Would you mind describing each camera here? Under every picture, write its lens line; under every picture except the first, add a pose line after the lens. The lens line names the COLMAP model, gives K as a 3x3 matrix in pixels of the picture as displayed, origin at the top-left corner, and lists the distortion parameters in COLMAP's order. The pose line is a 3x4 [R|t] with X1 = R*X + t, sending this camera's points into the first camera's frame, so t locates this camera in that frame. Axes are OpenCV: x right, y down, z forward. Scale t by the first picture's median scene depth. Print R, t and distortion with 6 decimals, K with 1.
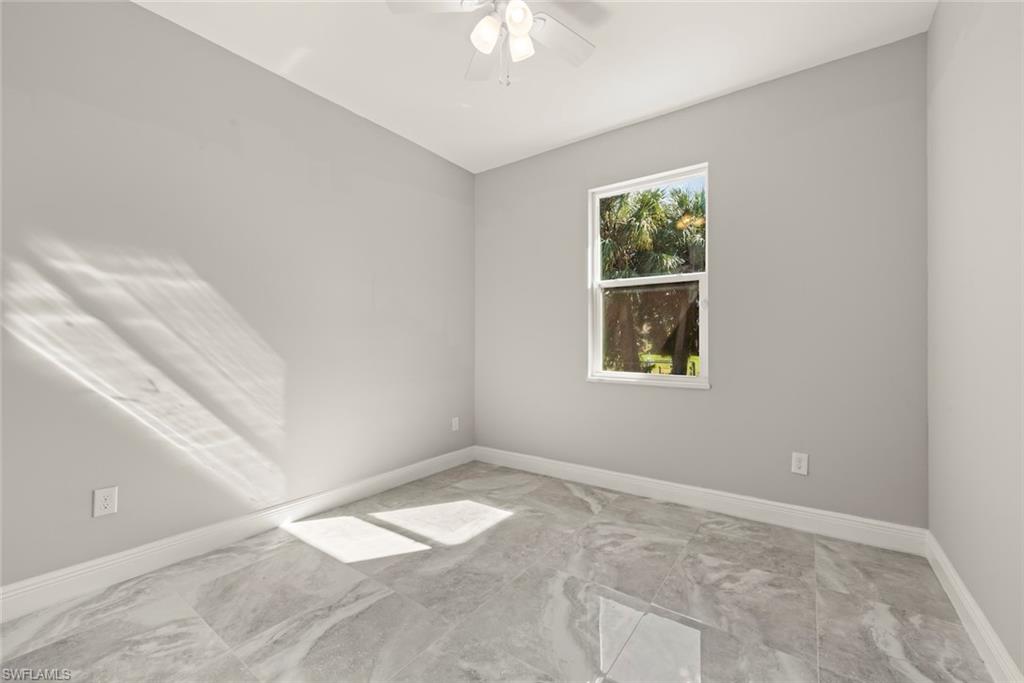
lens RADIAL K [[418.0, 0, 515.8], [0, 418.0, 340.9], [0, 0, 1]] dist [0.003809, 0.000306]
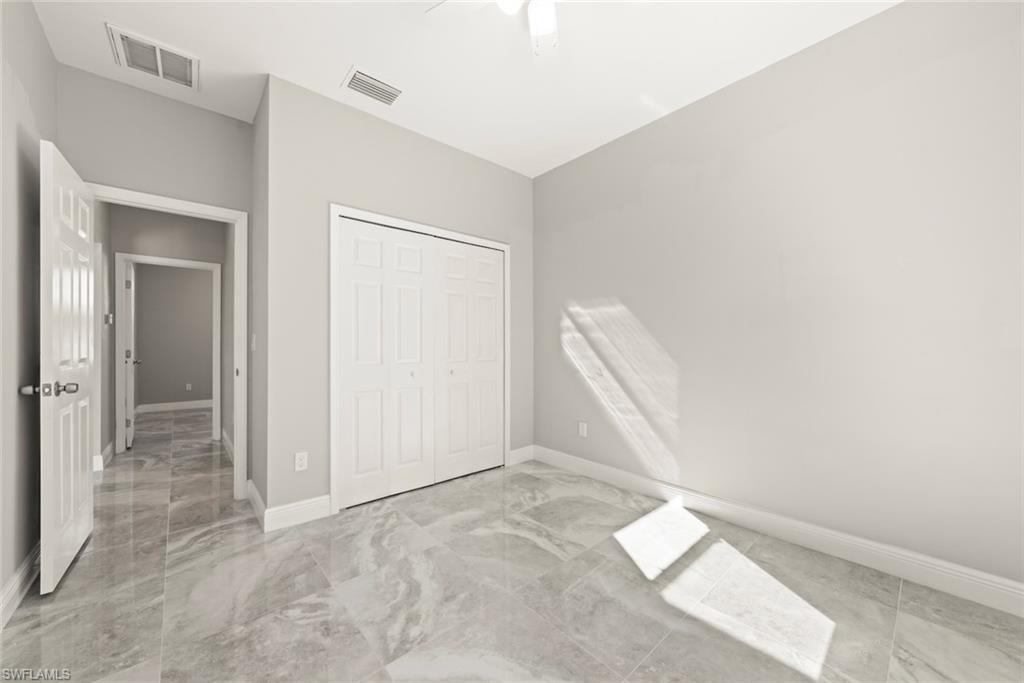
lens RADIAL K [[373.7, 0, 516.2], [0, 373.7, 344.7], [0, 0, 1]] dist [0.008473, 0.000156]
pose [[-0.216833, -0.002465, -0.976206, 0.657005], [0.007337, 0.999964, -0.004155, 0.000052], [0.976181, -0.008064, -0.216807, 0.950067]]
